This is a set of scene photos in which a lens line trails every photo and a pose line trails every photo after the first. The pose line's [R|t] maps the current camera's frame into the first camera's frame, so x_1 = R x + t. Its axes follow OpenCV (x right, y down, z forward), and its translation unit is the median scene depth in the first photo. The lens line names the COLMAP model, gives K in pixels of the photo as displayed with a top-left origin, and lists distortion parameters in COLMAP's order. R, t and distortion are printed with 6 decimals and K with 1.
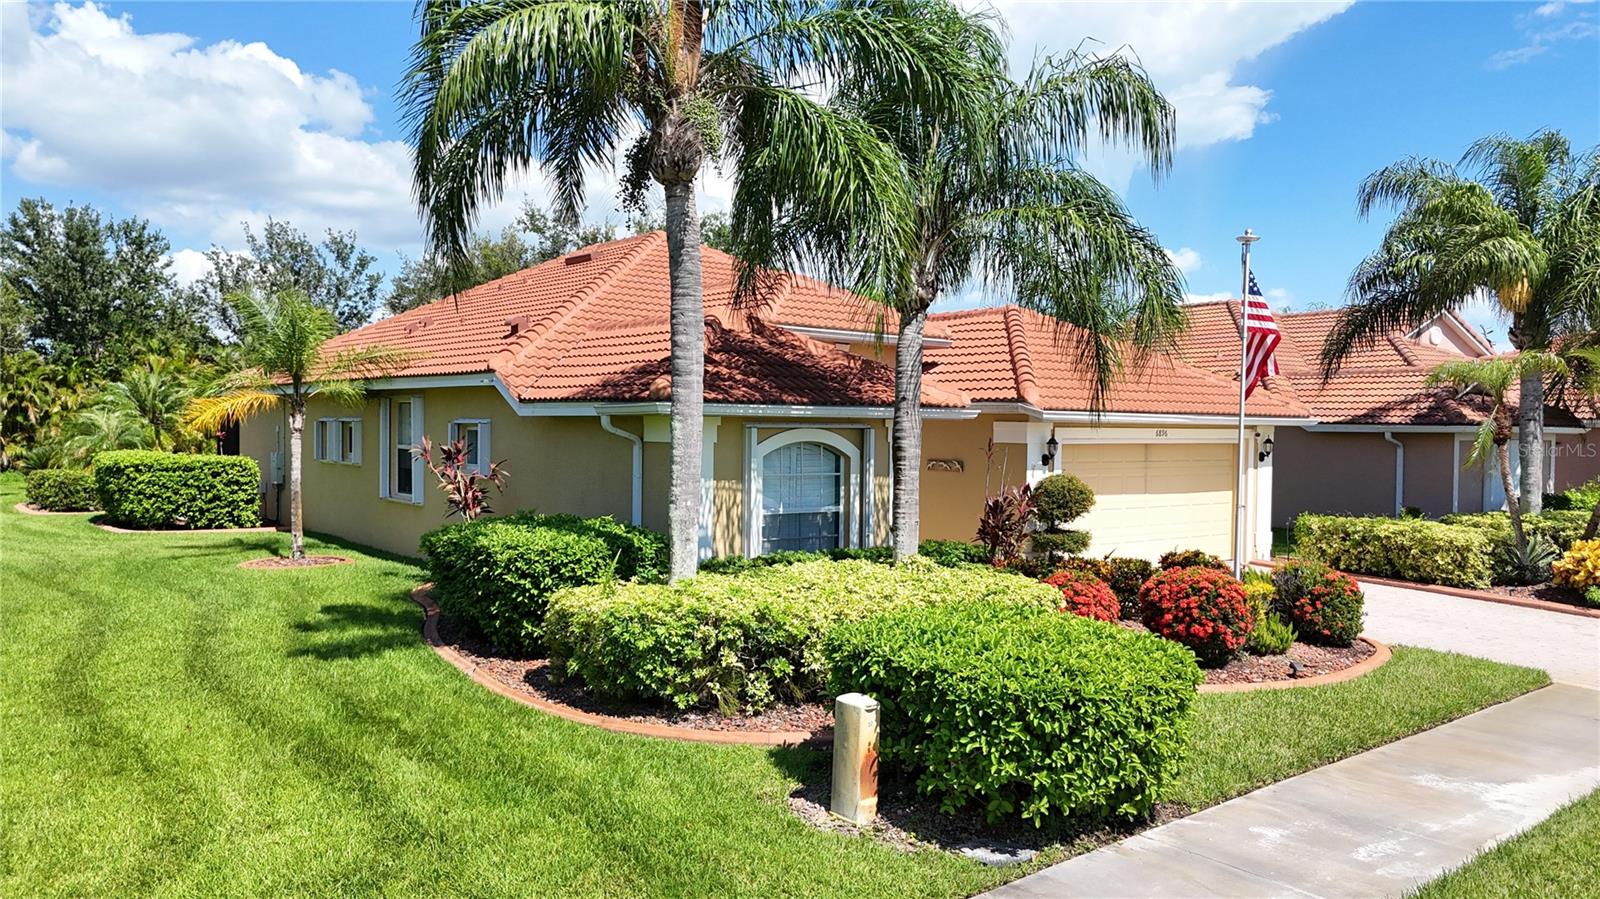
lens RADIAL K [[1183.3, 0, 800.0], [0, 1183.3, 449.5], [0, 0, 1]] dist [0.054616, -0.046873]
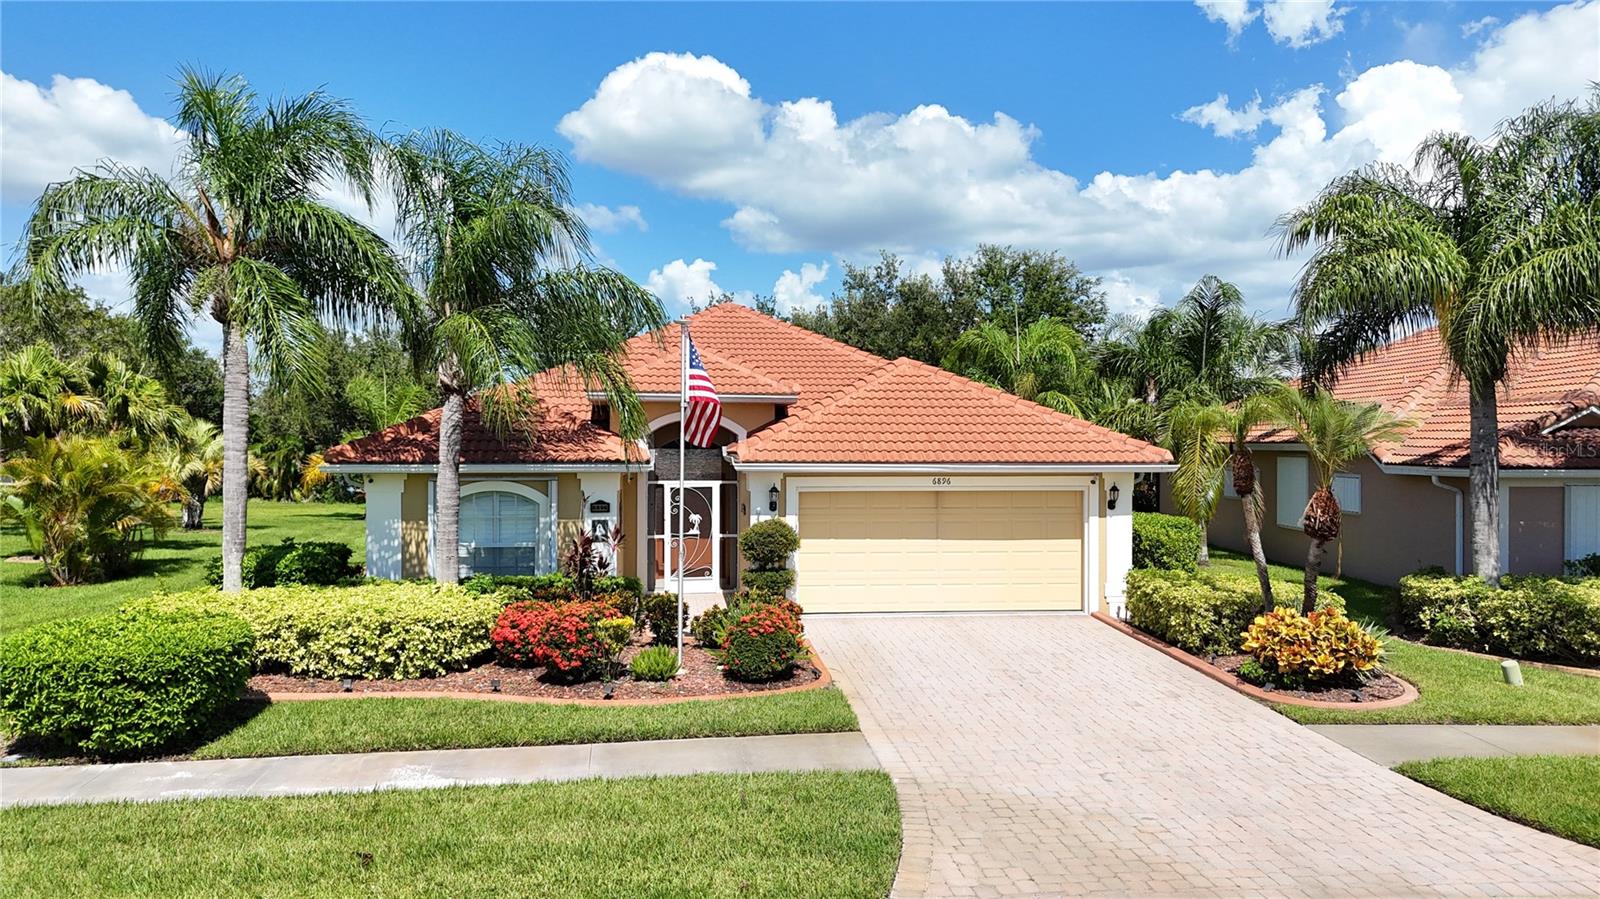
lens RADIAL K [[1194.7, 0, 800.0], [0, 1194.7, 449.5], [0, 0, 1]] dist [0.047704, -0.000739]
pose [[0.846745, -0.008319, -0.531934, 0.831998], [-0.001998, 0.999821, -0.018817, -0.023639], [0.531996, 0.016996, 0.846576, 0.062541]]
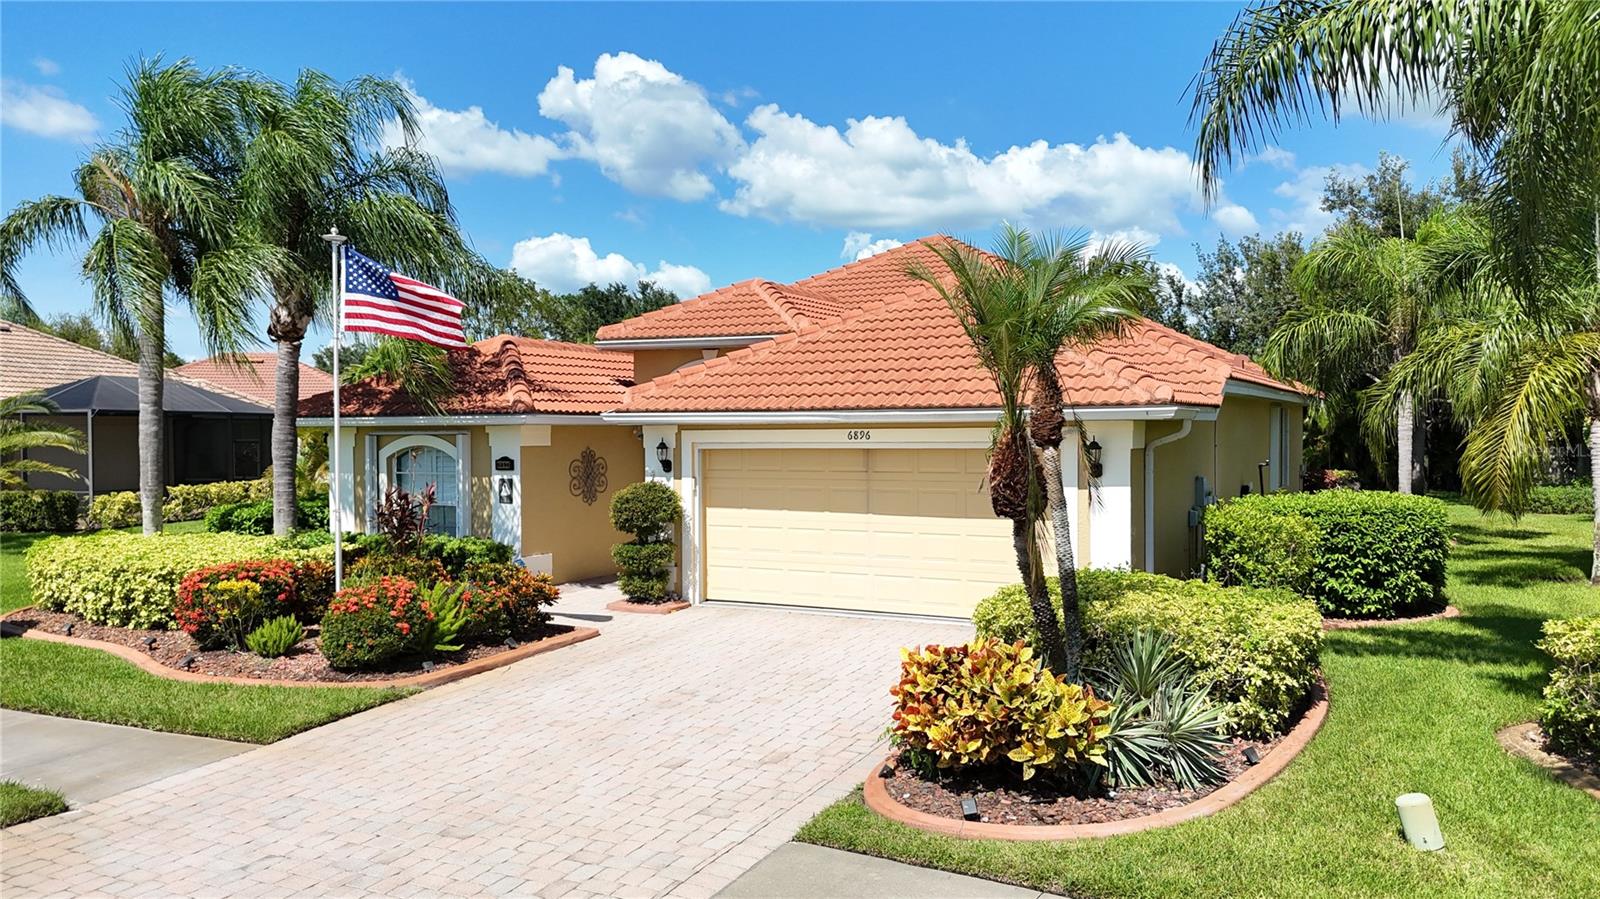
lens RADIAL K [[1183.3, 0, 800.0], [0, 1183.3, 449.5], [0, 0, 1]] dist [0.054616, -0.046873]
pose [[0.403363, -0.000007, -0.915040, 1.089962], [-0.008281, 0.999959, -0.003658, -0.001563], [0.915003, 0.009053, 0.403347, 0.729162]]
